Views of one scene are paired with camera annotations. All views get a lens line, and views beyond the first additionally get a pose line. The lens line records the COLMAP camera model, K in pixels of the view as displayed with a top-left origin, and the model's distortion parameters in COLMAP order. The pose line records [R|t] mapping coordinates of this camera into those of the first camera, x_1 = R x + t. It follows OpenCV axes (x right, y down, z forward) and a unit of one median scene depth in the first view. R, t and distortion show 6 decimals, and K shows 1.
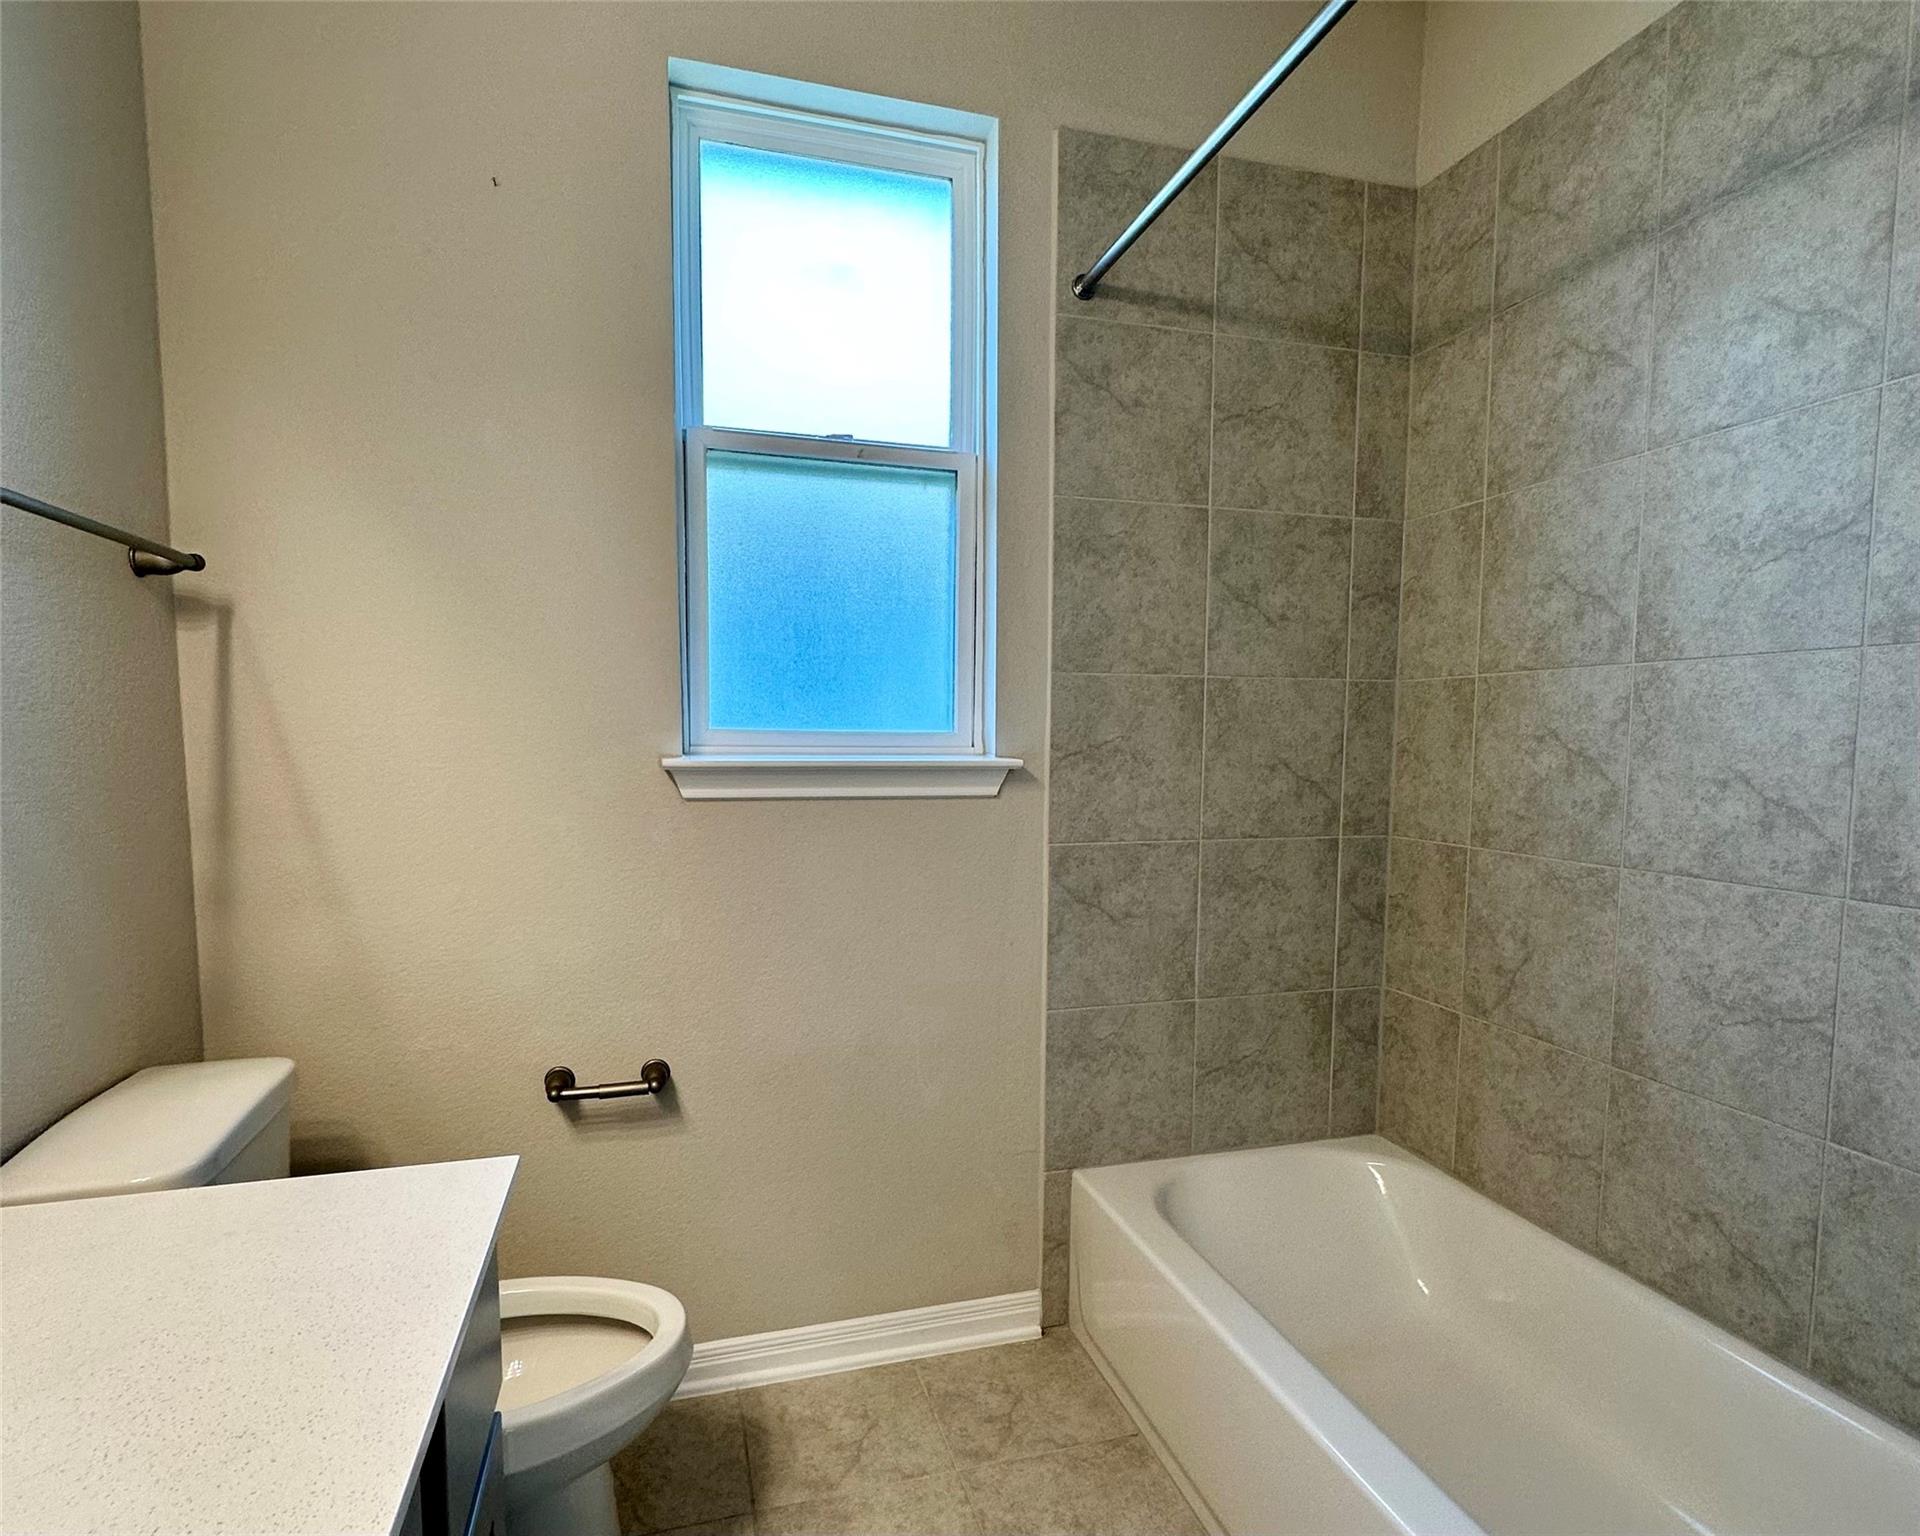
lens RADIAL K [[1020.9, 0, 974.6], [0, 1020.9, 819.8], [0, 0, 1]] dist [-0.004952, 0.001937]
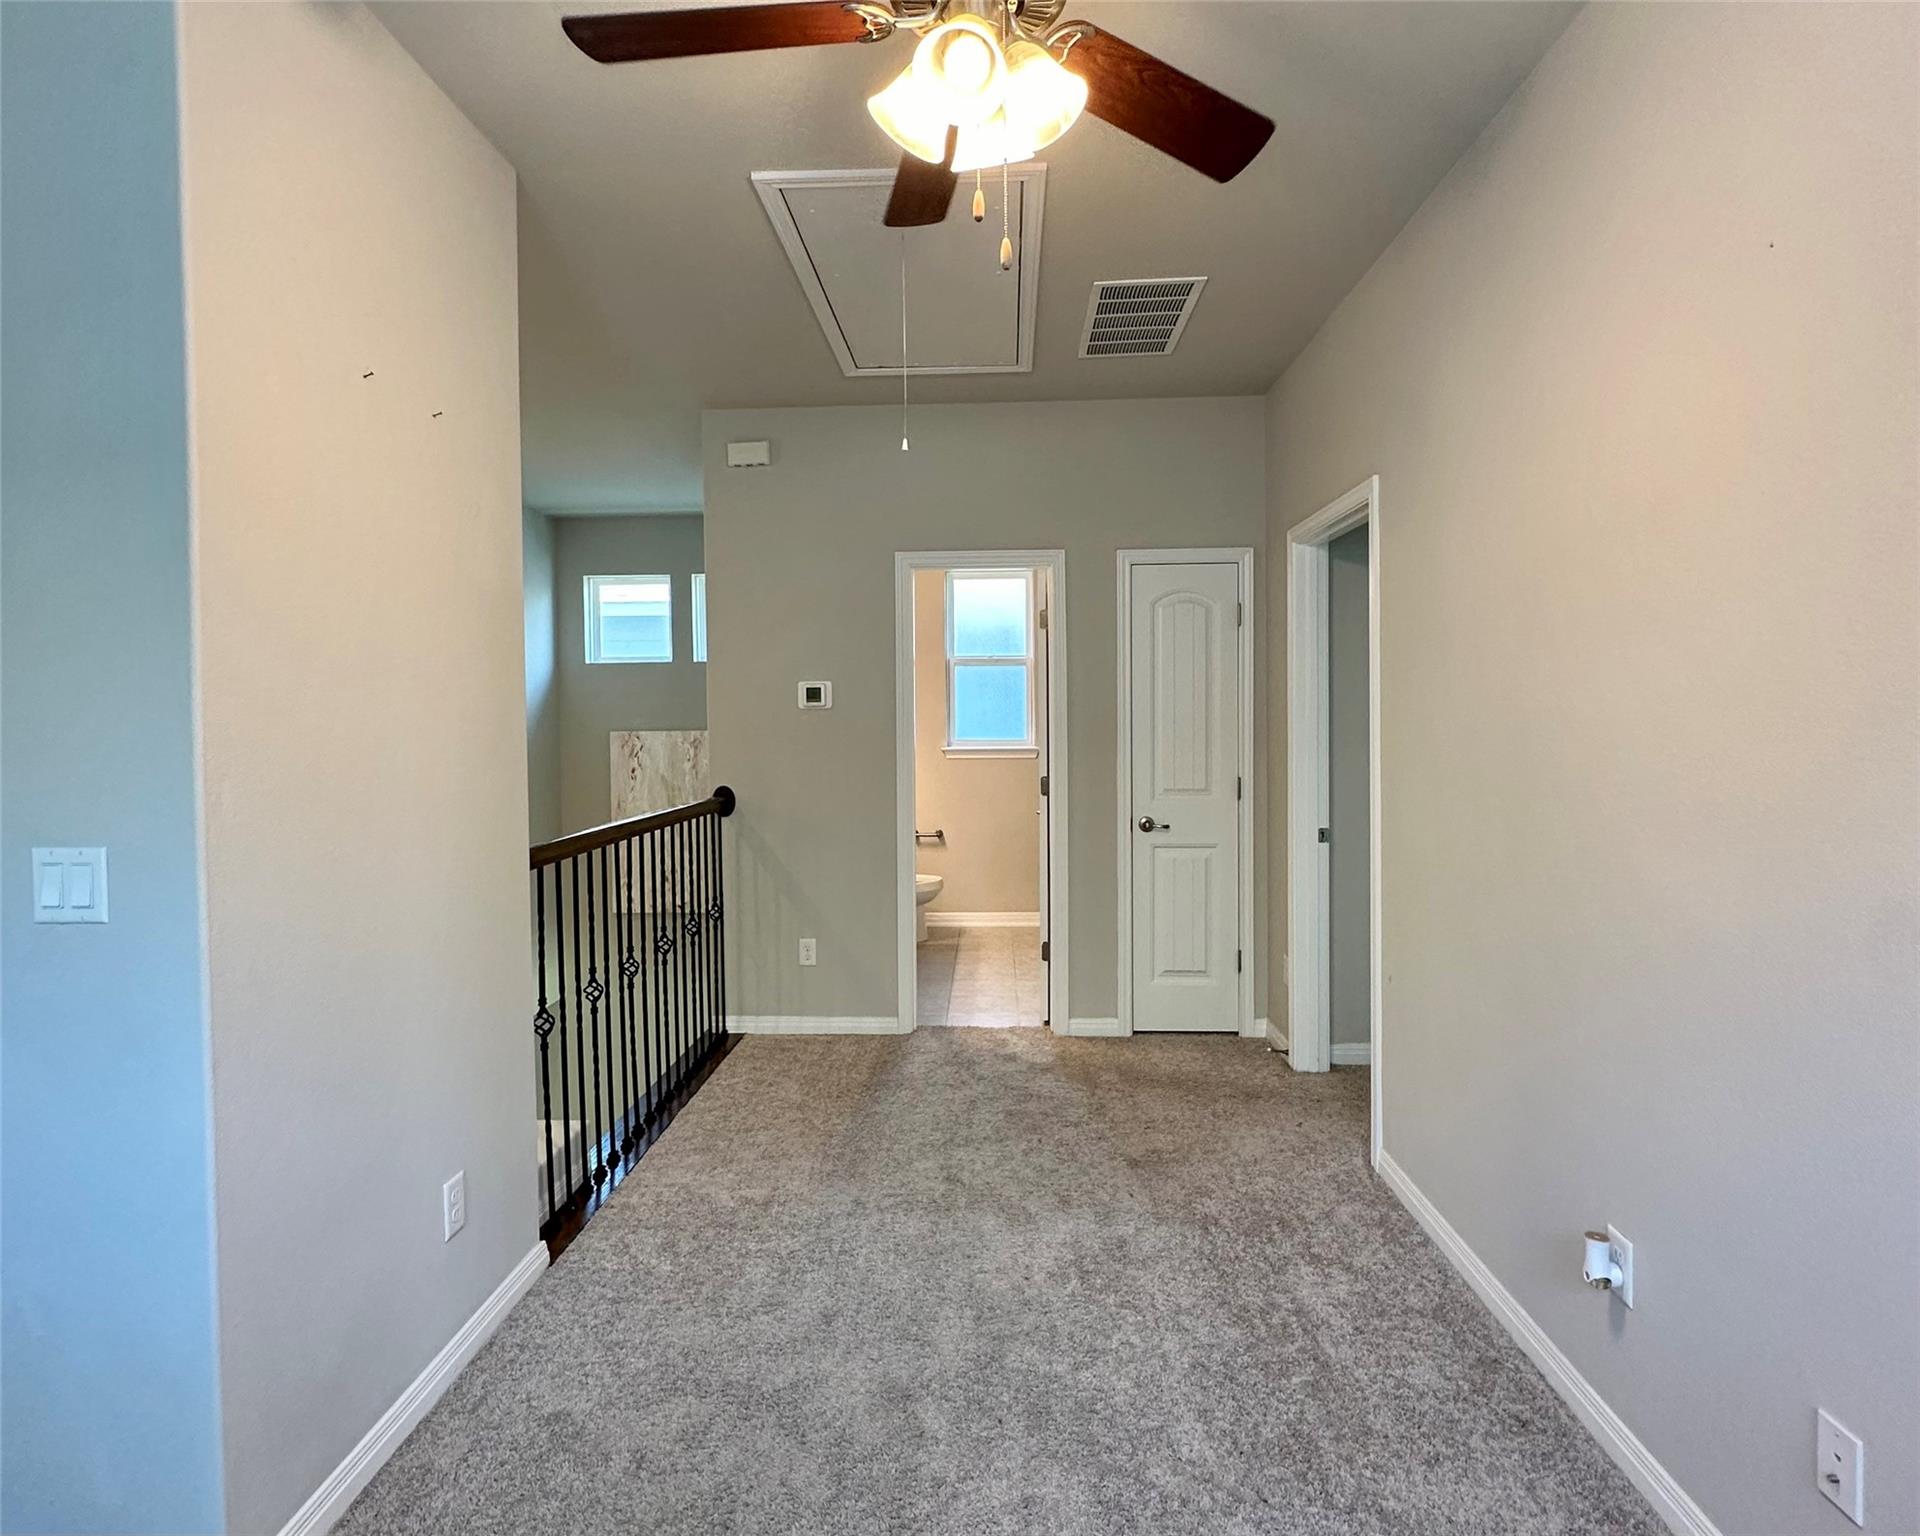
lens RADIAL K [[1020.9, 0, 955.5], [0, 1020.9, 733.2], [0, 0, 1]] dist [-0.004952, 0.001937]
pose [[0.946476, -0.011788, -0.322558, 0.927508], [-0.012352, 0.997278, -0.072689, 0.154493], [0.322537, 0.072782, 0.943754, -2.466124]]
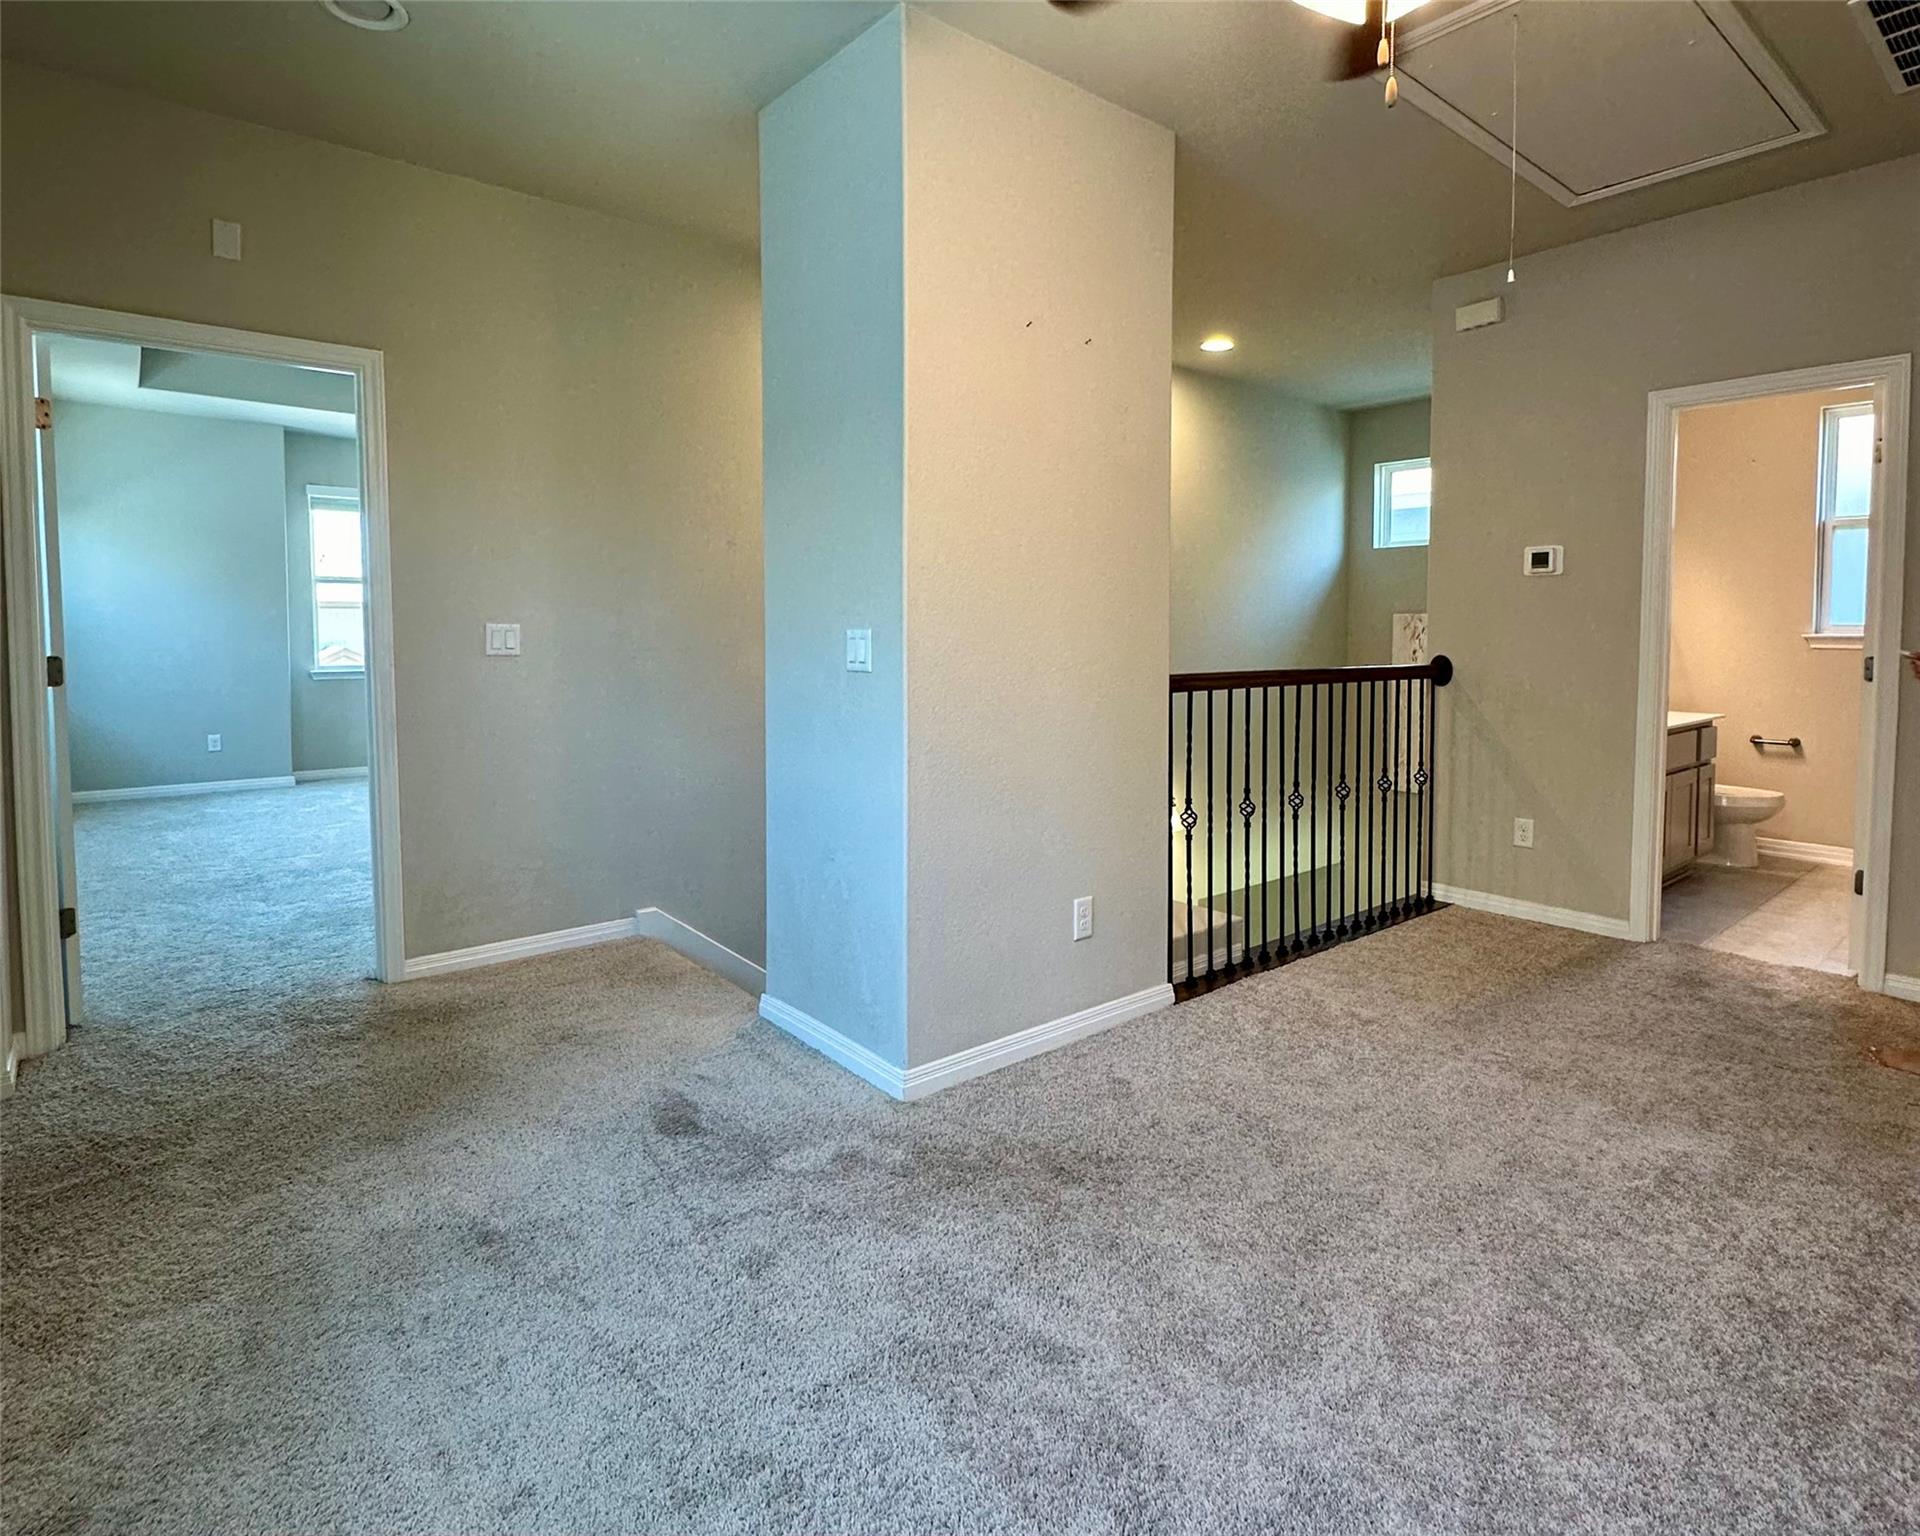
lens RADIAL K [[1020.9, 0, 953.6], [0, 1020.9, 665.5], [0, 0, 1]] dist [-0.004952, 0.001937]
pose [[0.392834, 0.027825, -0.919188, 1.408156], [-0.084485, 0.996407, -0.005944, 0.249271], [0.915720, 0.079992, 0.393773, -2.360773]]
